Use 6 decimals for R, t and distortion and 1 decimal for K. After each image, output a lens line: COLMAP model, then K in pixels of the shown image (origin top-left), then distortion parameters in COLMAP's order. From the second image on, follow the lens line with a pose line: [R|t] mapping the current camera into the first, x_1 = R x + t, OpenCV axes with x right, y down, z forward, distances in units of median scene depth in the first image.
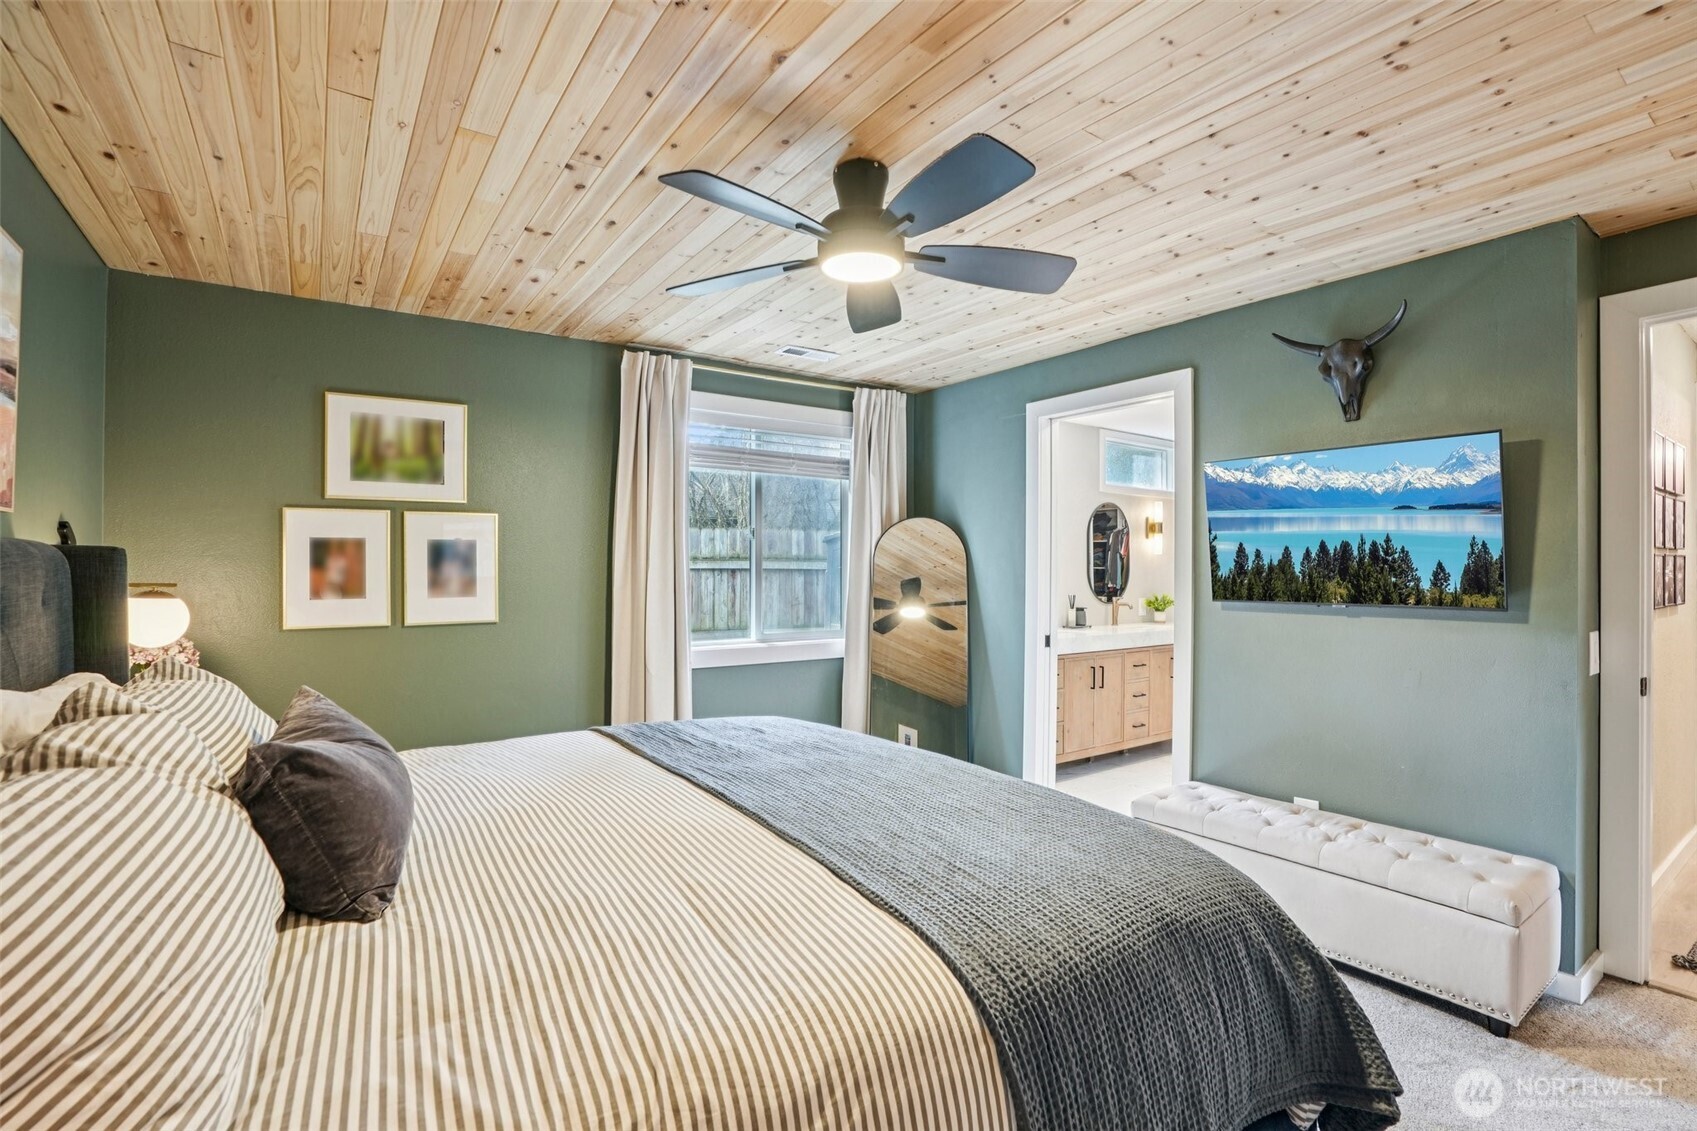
lens RADIAL K [[785.3, 0, 848.3], [0, 785.3, 568.1], [0, 0, 1]] dist [-0.041570, 0.009720]
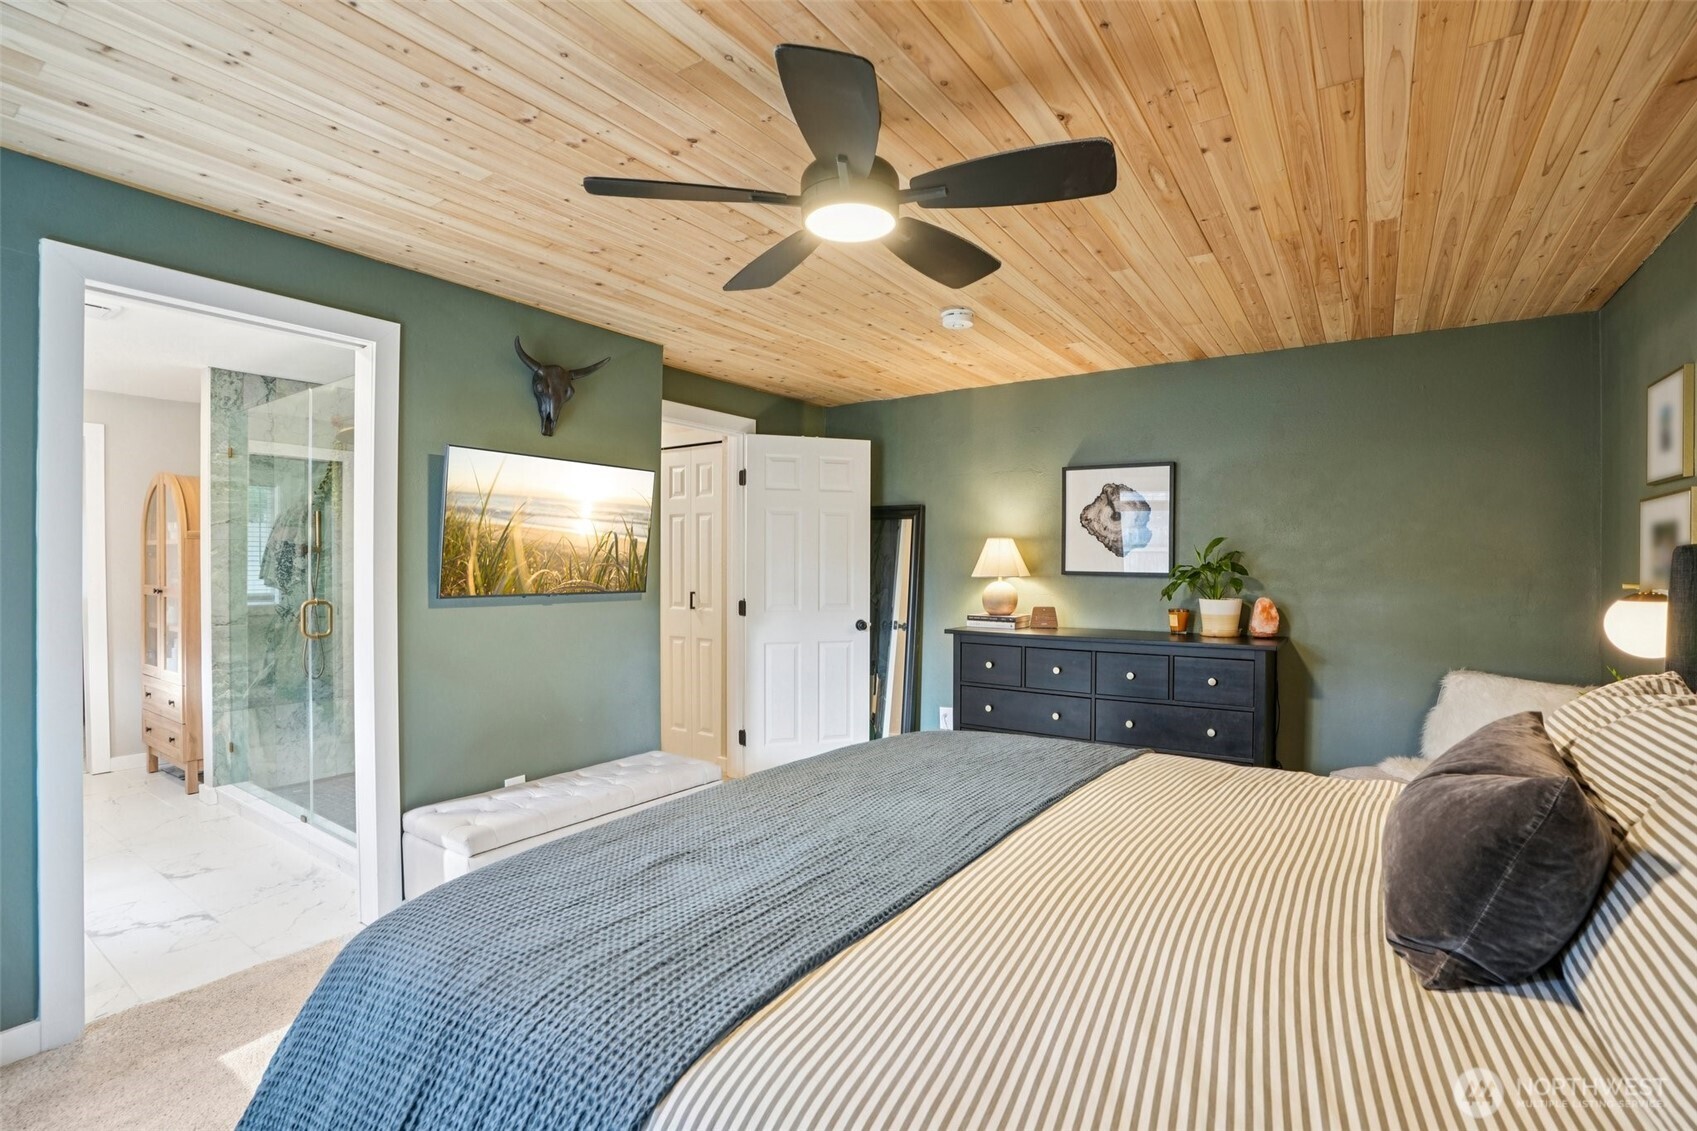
lens RADIAL K [[785.3, 0, 845.2], [0, 785.3, 565.5], [0, 0, 1]] dist [-0.041570, 0.009720]
pose [[-0.354845, -0.011475, 0.934855, -0.506448], [-0.006380, 0.999931, 0.009852, -0.008291], [-0.934904, -0.002469, -0.354893, 0.836059]]
